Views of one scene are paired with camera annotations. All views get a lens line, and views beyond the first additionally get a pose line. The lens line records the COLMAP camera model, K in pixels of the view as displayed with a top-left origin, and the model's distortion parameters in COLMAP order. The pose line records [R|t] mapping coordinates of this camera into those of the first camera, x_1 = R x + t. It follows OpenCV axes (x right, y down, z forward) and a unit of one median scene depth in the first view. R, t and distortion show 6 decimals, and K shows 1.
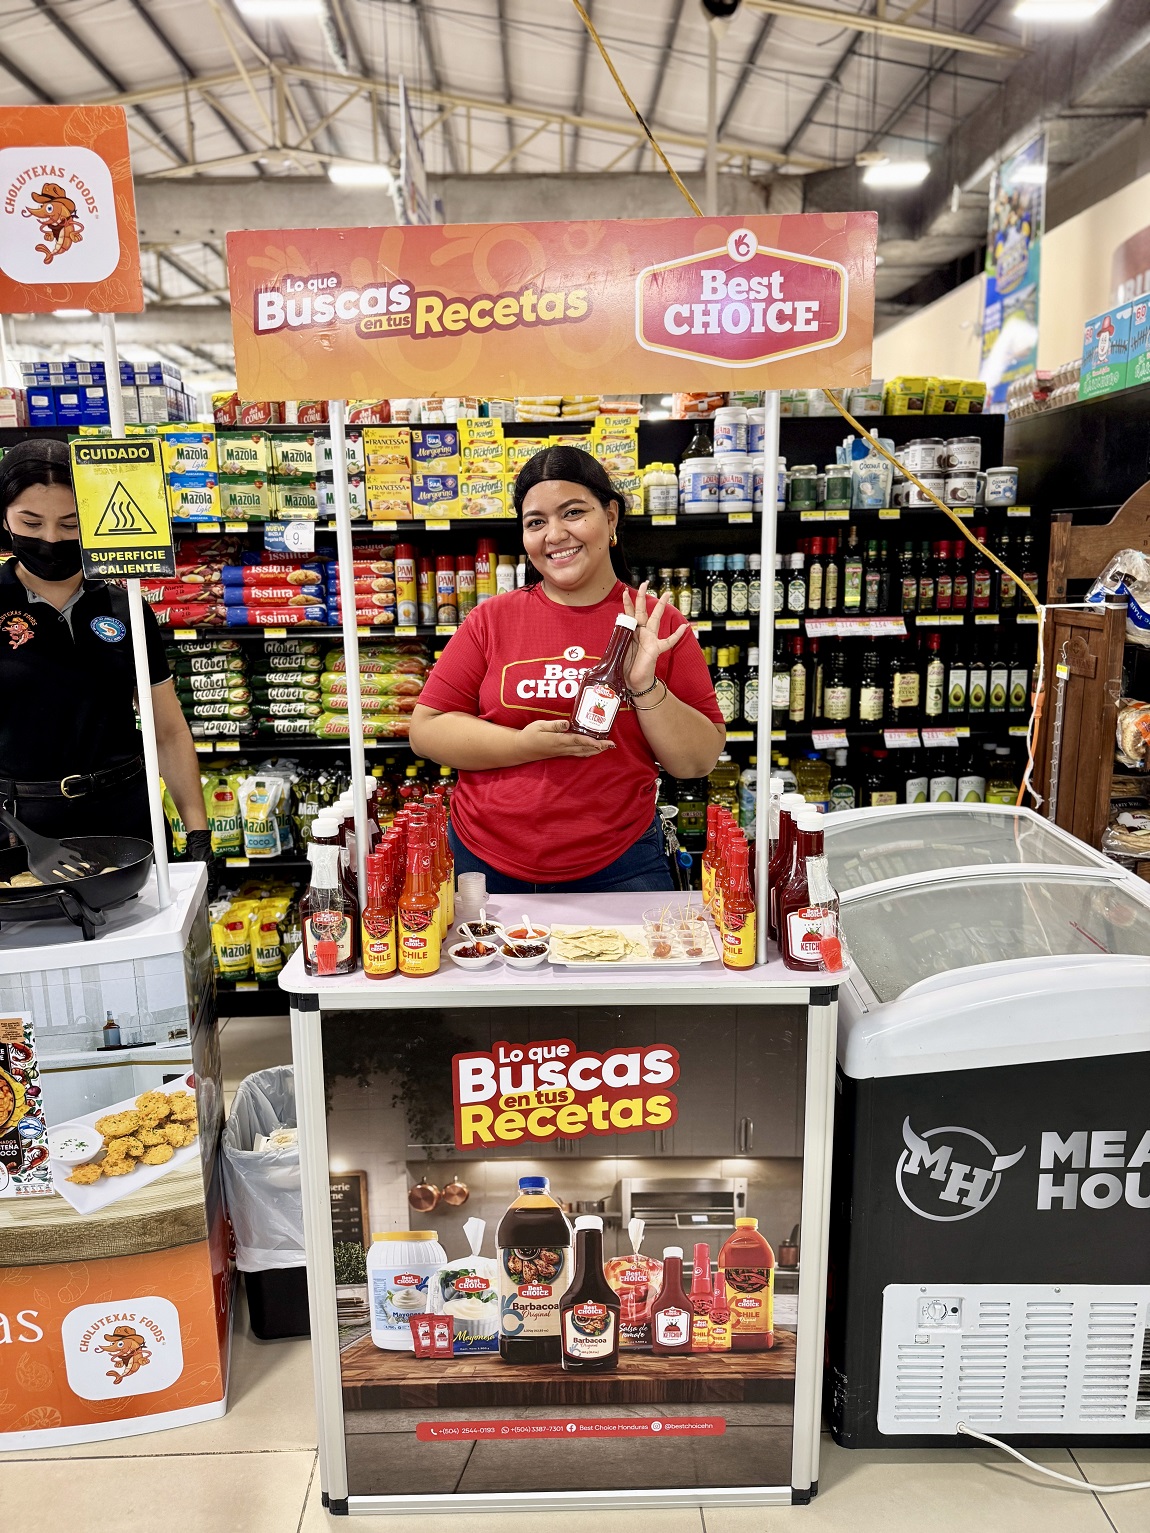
lens RADIAL K [[1038.0, 0, 590.3], [0, 1038.0, 816.2], [0, 0, 1]] dist [0.037683, -0.045209]
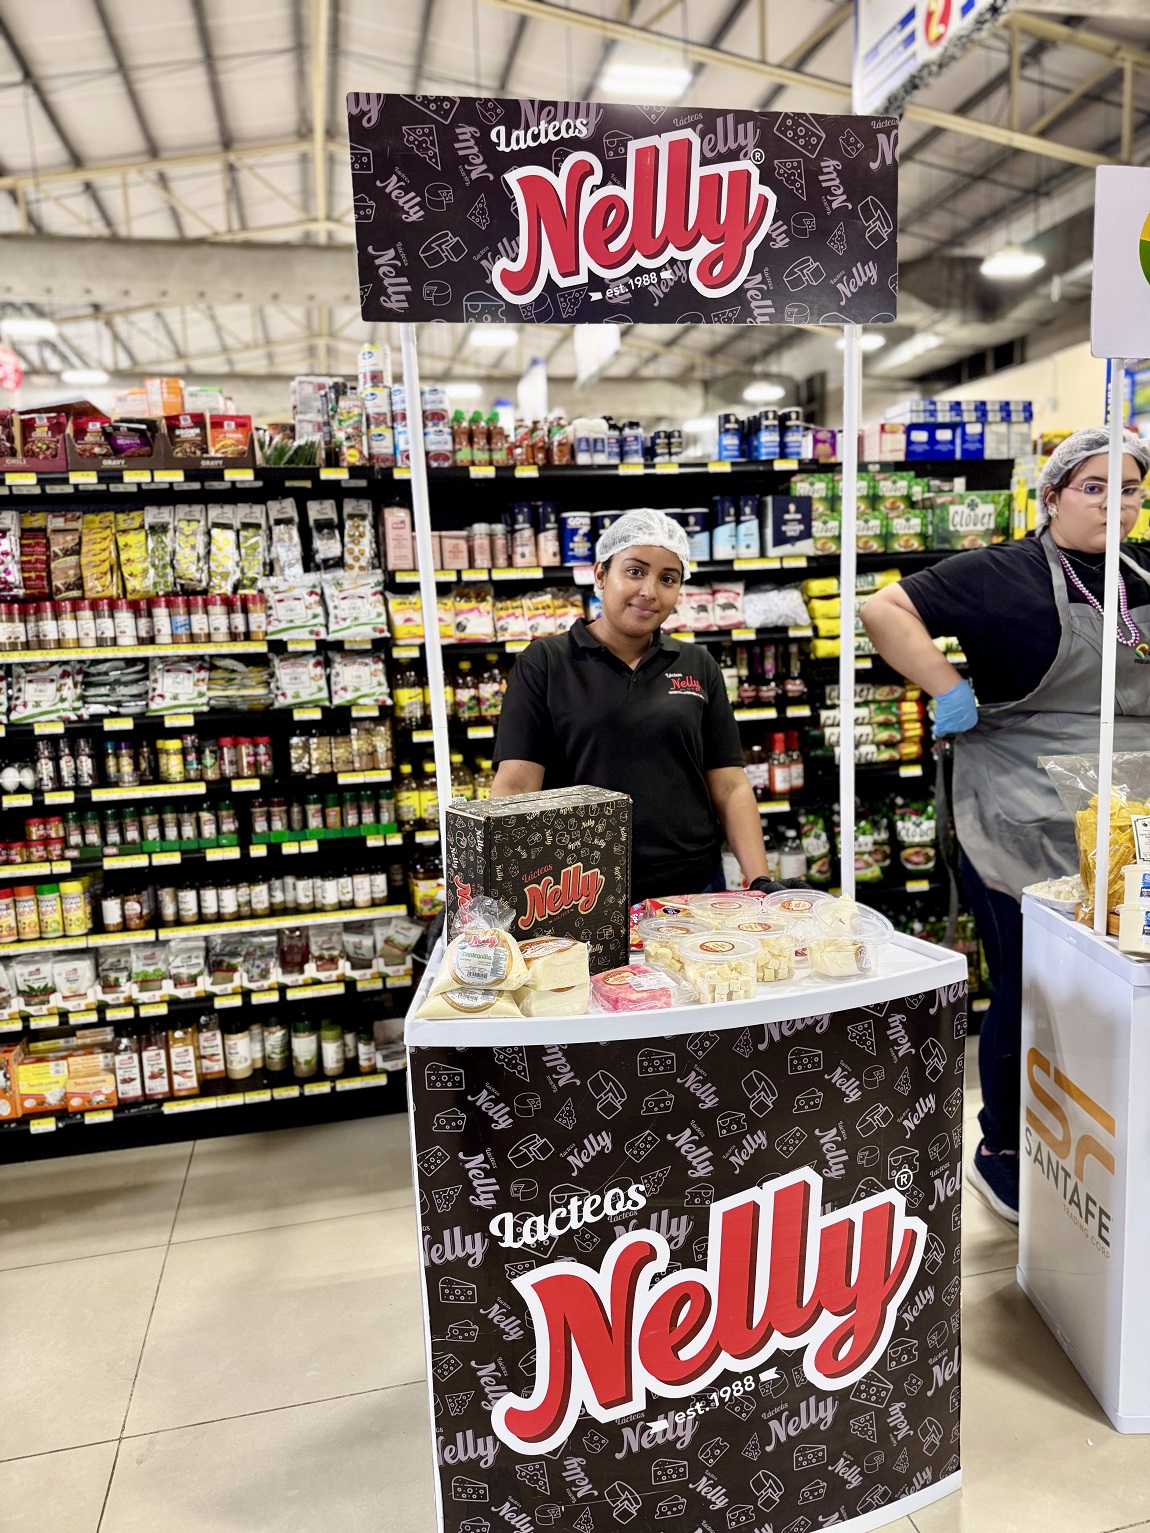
lens RADIAL K [[1037.8, 0, 578.3], [0, 1037.8, 819.9], [0, 0, 1]] dist [0.027795, -0.031488]
pose [[0.978992, -0.071367, 0.191002, -1.206843], [0.082979, 0.995115, -0.053490, 0.014822], [-0.186252, 0.068216, 0.980131, 0.071407]]
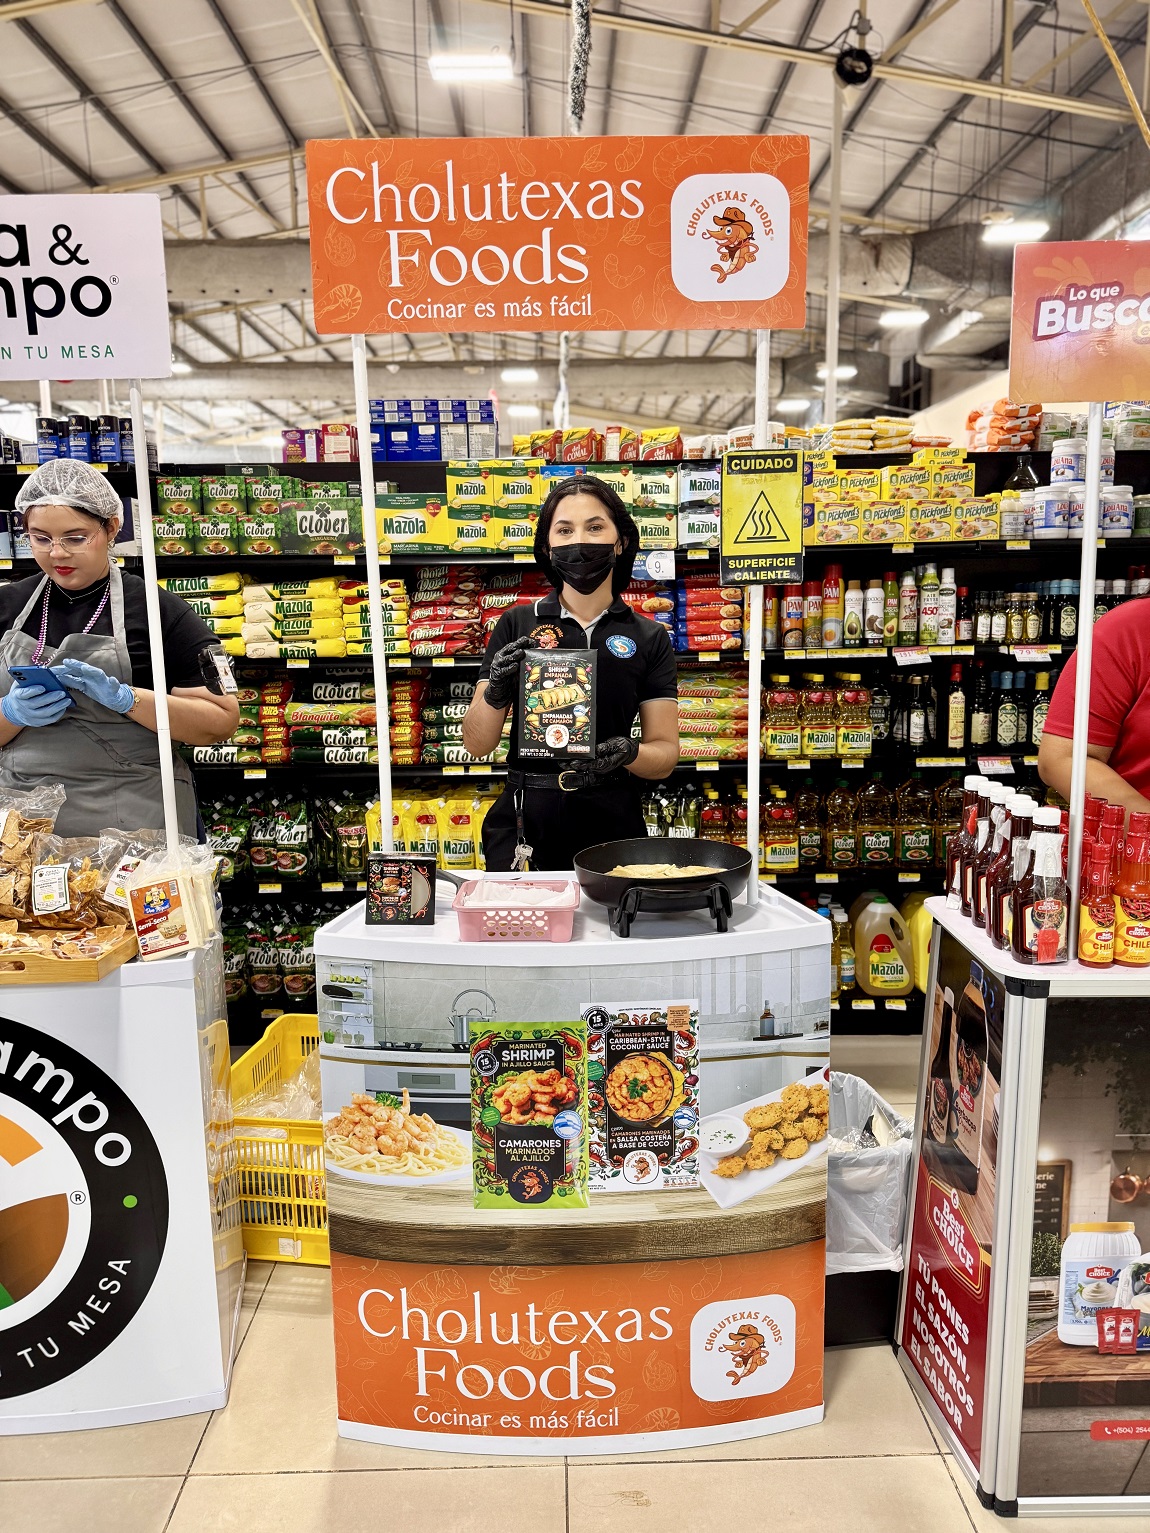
lens RADIAL K [[1038.0, 0, 590.3], [0, 1038.0, 816.2], [0, 0, 1]] dist [0.037683, -0.045209]
pose [[0.999963, 0.000167, -0.008566, -0.333593], [-0.000581, 0.998830, -0.048355, 0.029196], [0.008548, 0.048358, 0.998793, -0.011664]]
